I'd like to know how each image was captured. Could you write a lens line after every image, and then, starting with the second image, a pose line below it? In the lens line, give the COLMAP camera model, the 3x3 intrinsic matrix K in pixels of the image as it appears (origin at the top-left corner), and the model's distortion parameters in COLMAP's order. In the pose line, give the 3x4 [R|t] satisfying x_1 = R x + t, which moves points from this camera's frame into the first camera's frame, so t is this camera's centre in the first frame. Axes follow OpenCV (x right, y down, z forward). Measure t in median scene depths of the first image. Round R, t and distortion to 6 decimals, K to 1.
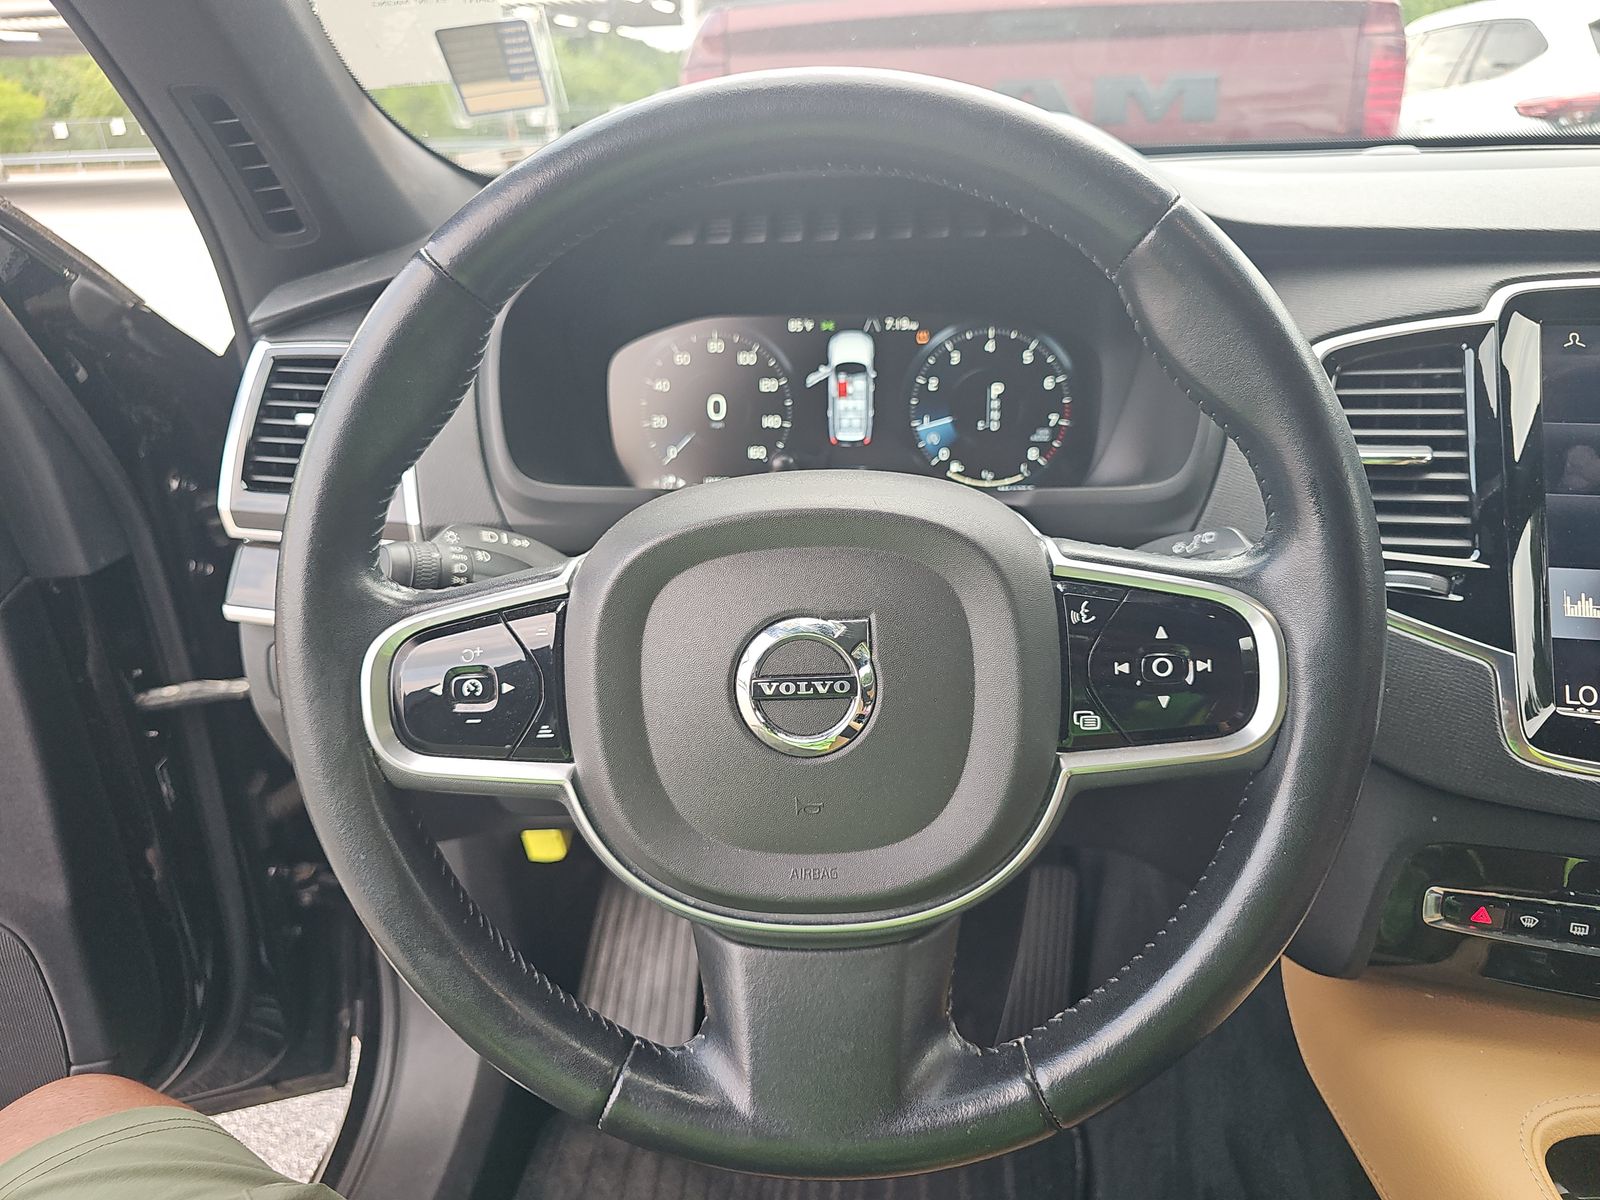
lens RADIAL K [[1074.4, 0, 798.3], [0, 1074.4, 606.1], [0, 0, 1]] dist [0.014834, -0.017602]
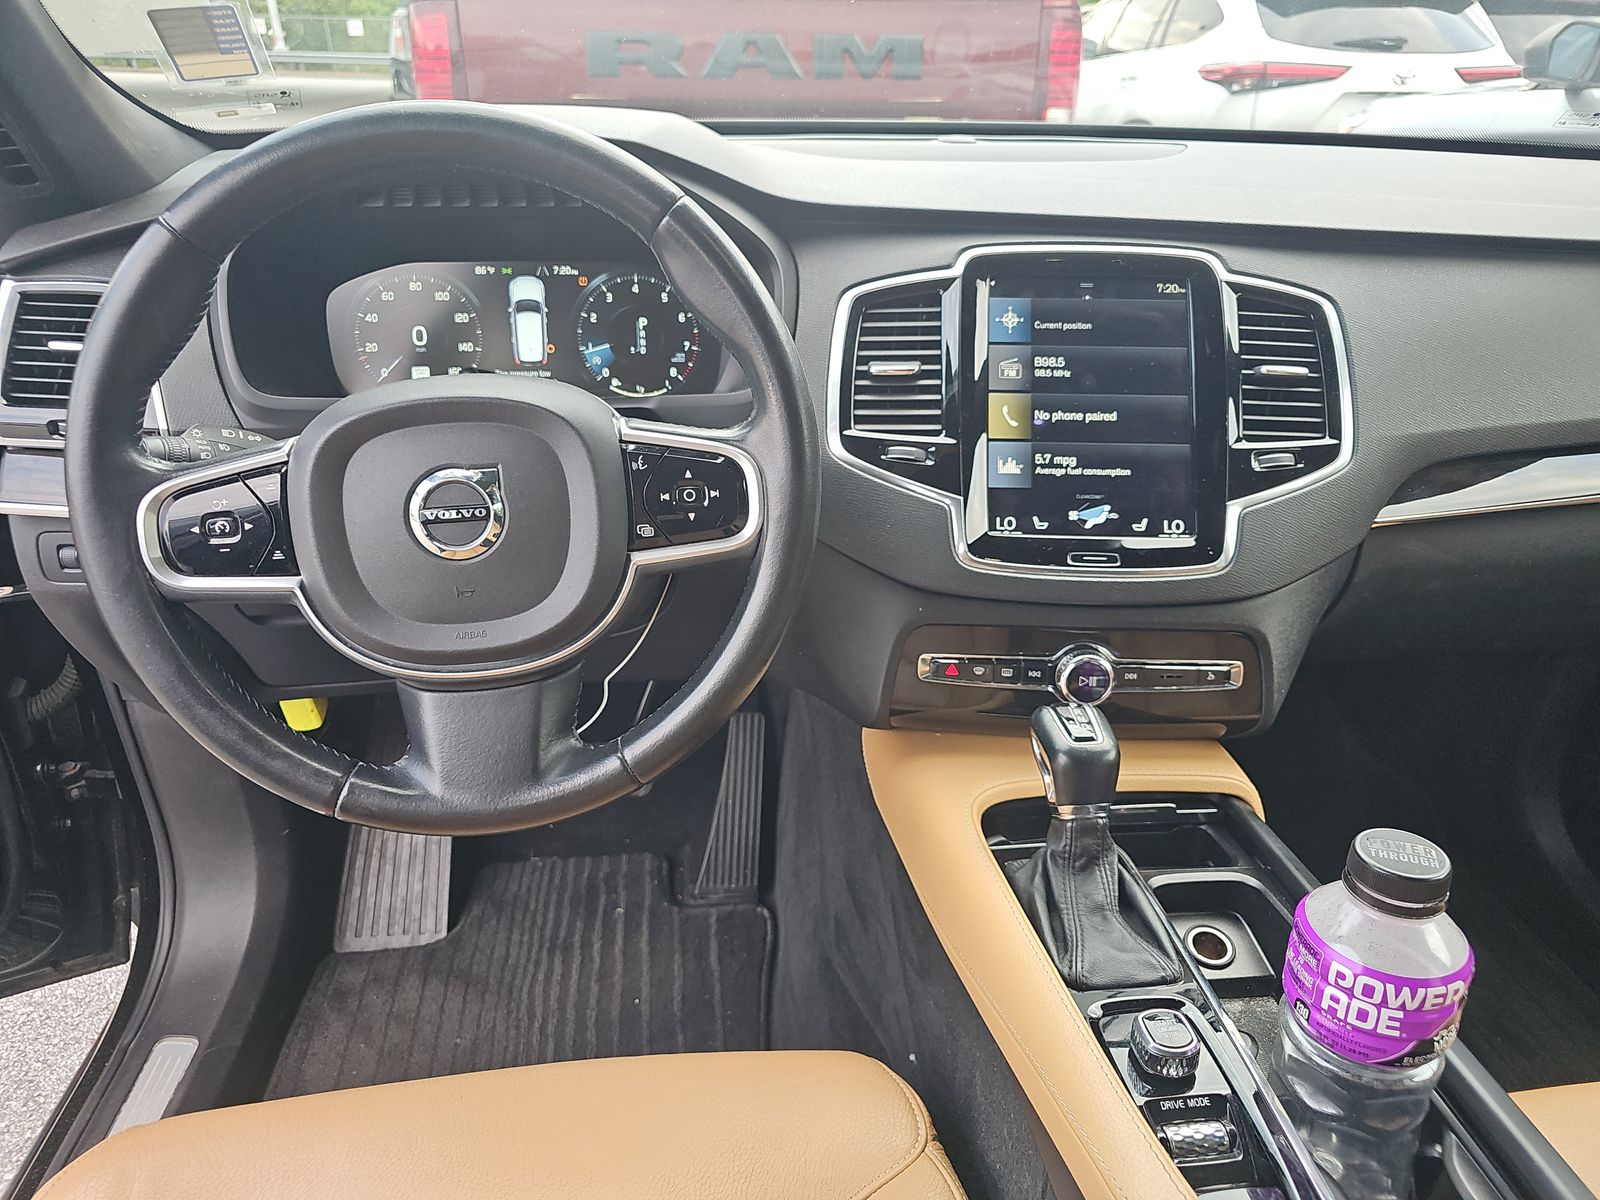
lens RADIAL K [[1074.4, 0, 811.7], [0, 1074.4, 611.0], [0, 0, 1]] dist [0.014834, -0.017602]
pose [[0.977634, -0.052310, 0.203706, 0.102482], [0.040193, 0.997193, 0.063177, 0.076727], [-0.206439, -0.053576, 0.976992, -0.350168]]
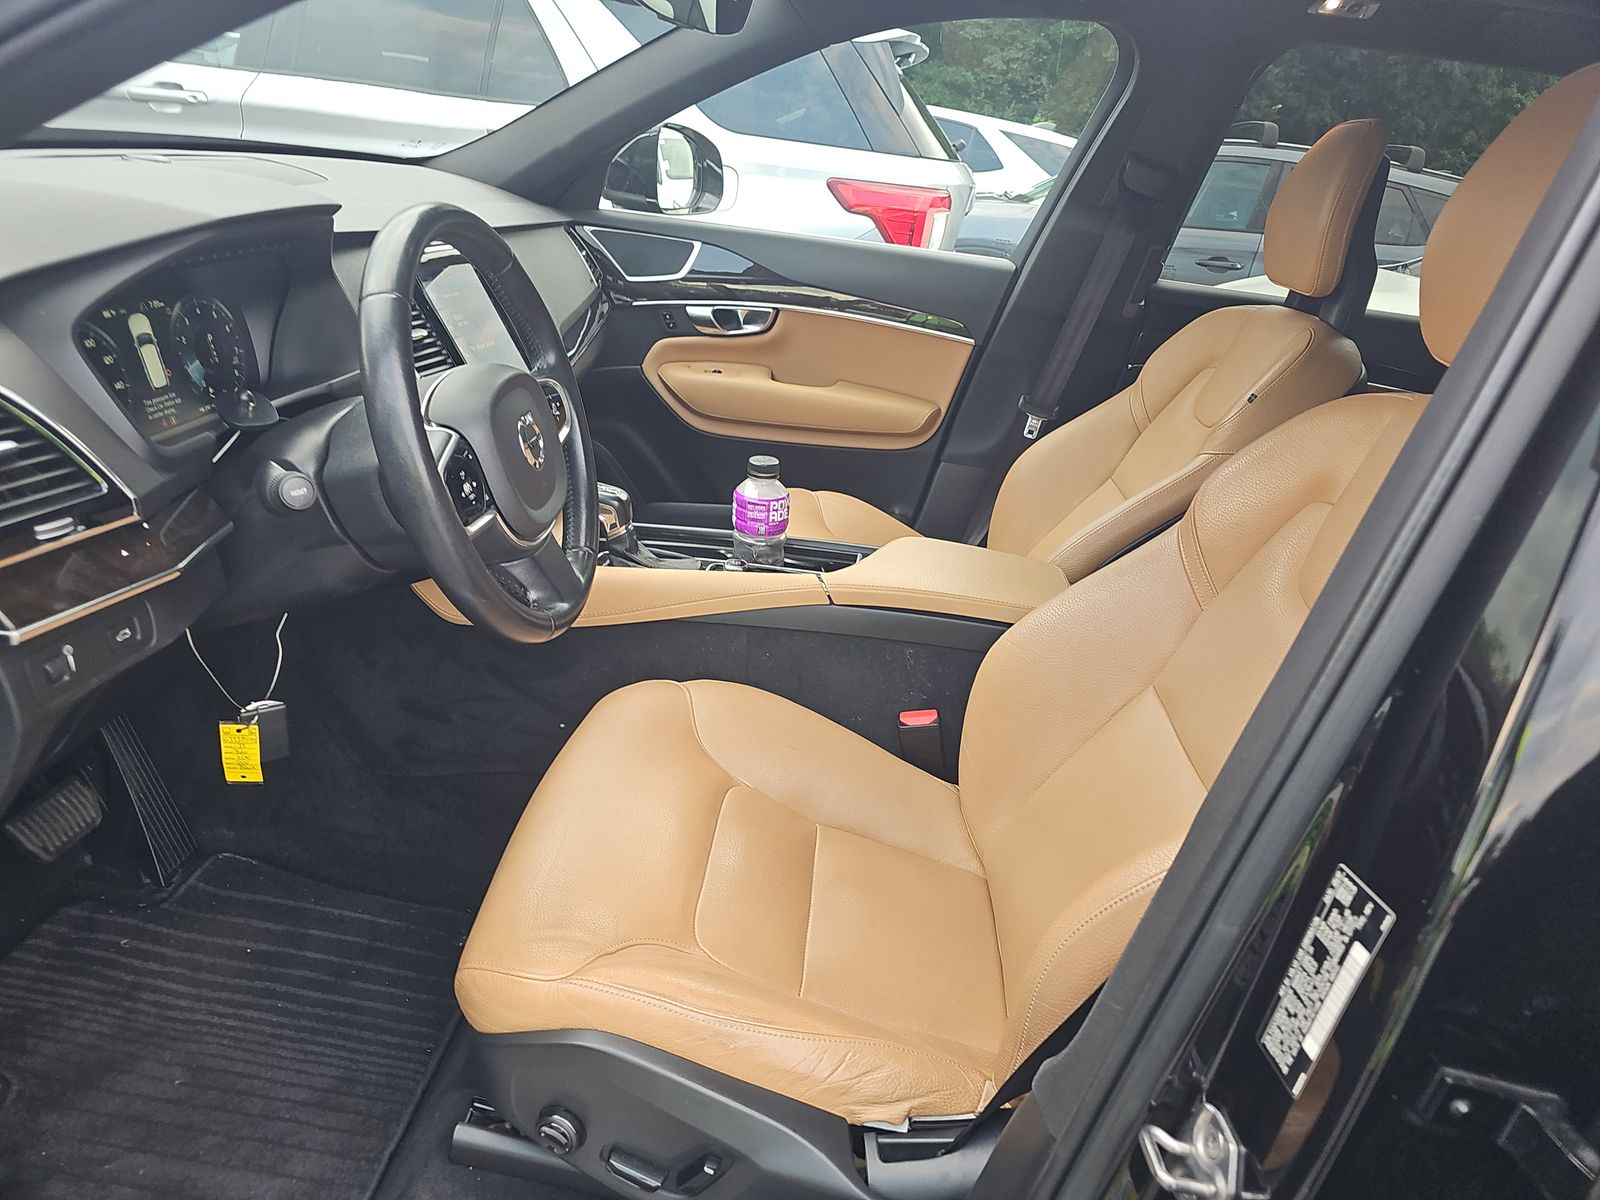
lens RADIAL K [[1074.4, 0, 801.5], [0, 1074.4, 597.3], [0, 0, 1]] dist [0.014834, -0.017602]
pose [[-0.009843, -0.377082, 0.926127, -1.472506], [0.263644, 0.892423, 0.366161, -0.215535], [-0.964570, 0.247772, 0.090632, 0.112621]]
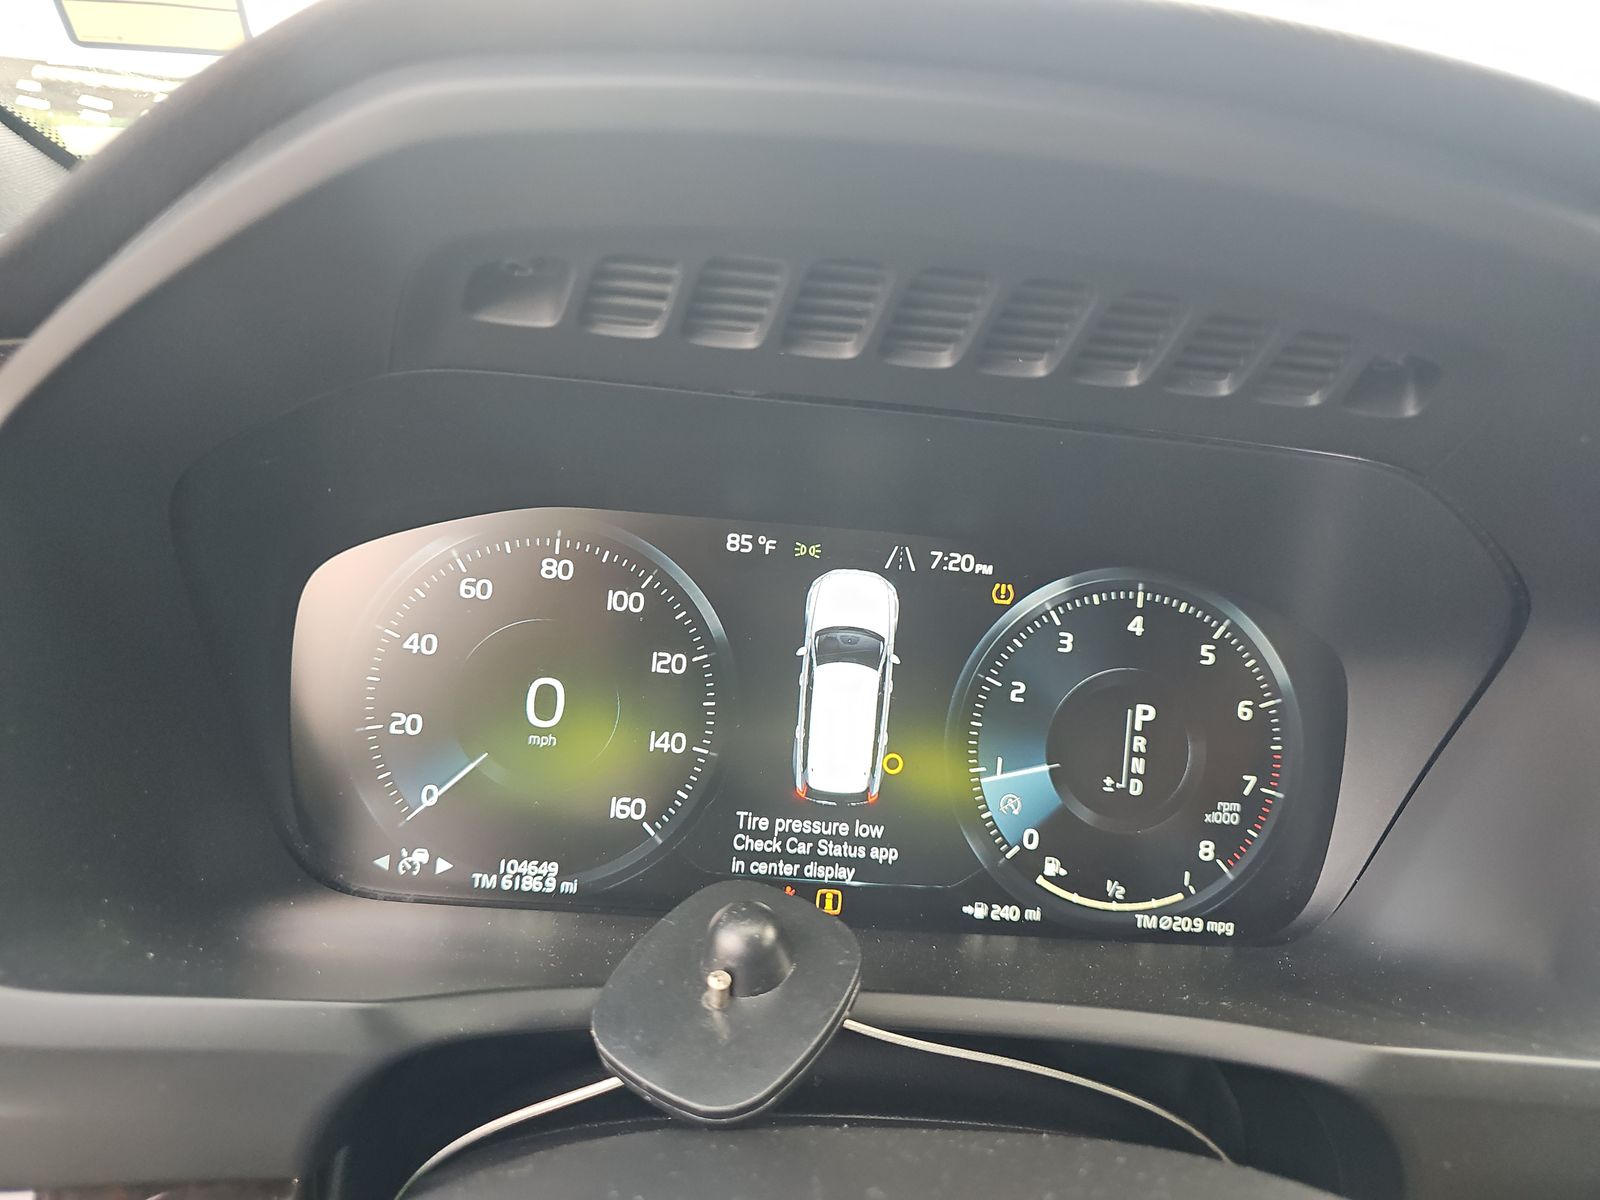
lens RADIAL K [[1074.4, 0, 791.1], [0, 1074.4, 592.6], [0, 0, 1]] dist [0.014834, -0.017602]
pose [[0.973908, 0.086786, 0.209693, -0.078148], [-0.055103, 0.986770, -0.152474, -0.176517], [-0.220151, 0.136941, 0.965806, 0.572420]]
